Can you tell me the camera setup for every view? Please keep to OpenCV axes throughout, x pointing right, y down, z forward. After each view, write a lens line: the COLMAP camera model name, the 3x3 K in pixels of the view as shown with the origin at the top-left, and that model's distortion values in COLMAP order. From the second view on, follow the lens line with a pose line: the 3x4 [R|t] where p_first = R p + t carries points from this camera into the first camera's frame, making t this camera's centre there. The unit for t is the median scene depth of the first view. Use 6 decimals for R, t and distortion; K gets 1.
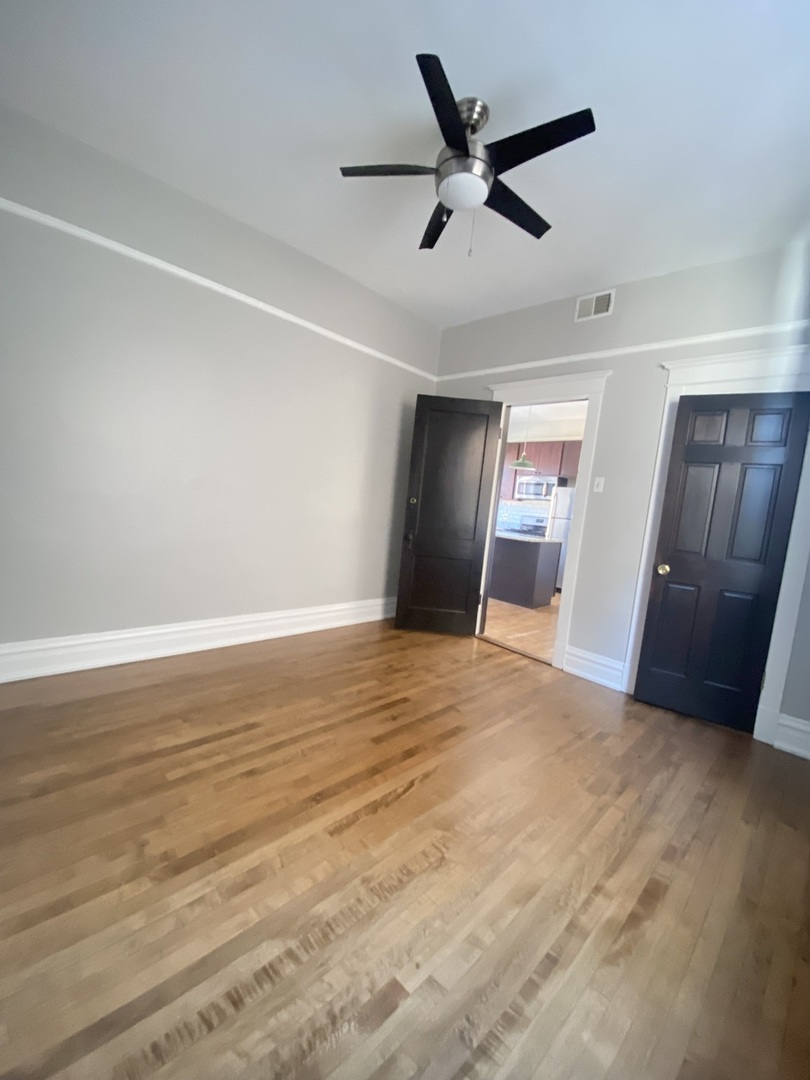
lens RADIAL K [[437.4, 0, 407.7], [0, 437.4, 536.6], [0, 0, 1]] dist [-0.000825, -0.000013]
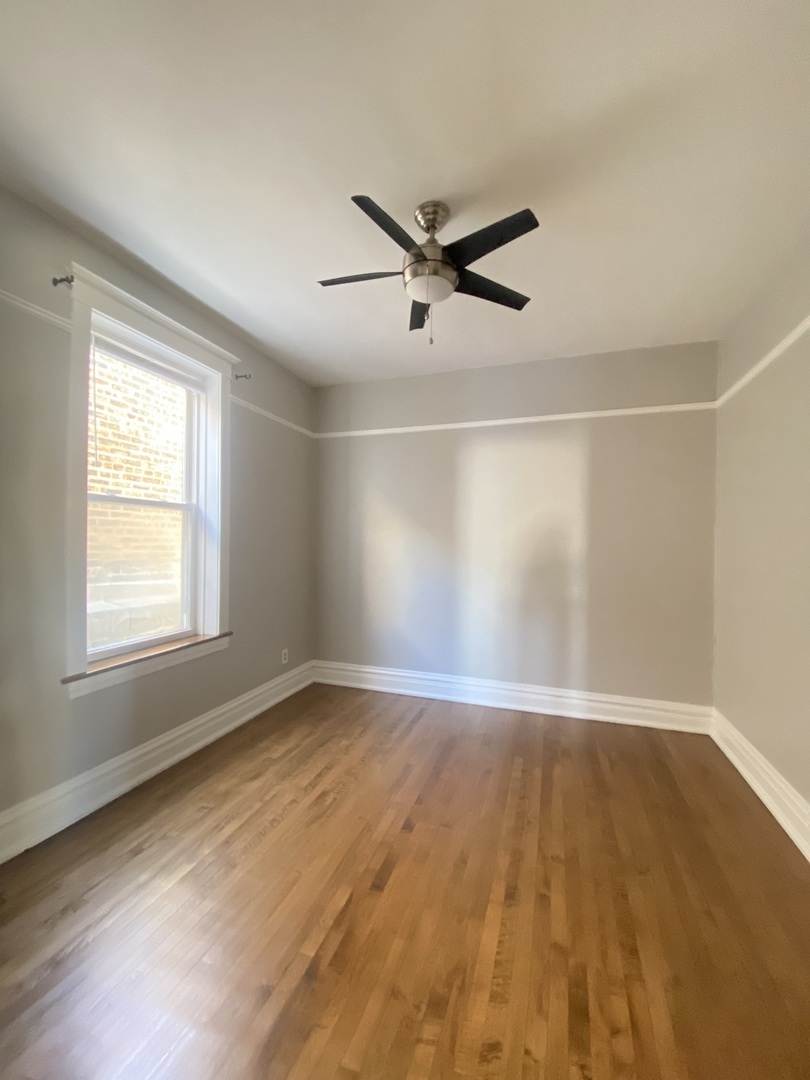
lens RADIAL K [[437.4, 0, 404.9], [0, 437.4, 538.4], [0, 0, 1]] dist [-0.000825, -0.000013]
pose [[-0.890910, -0.116788, -0.438908, 0.417657], [-0.146403, 0.988637, 0.034109, -0.156796], [0.429937, 0.094645, -0.897884, 1.450930]]
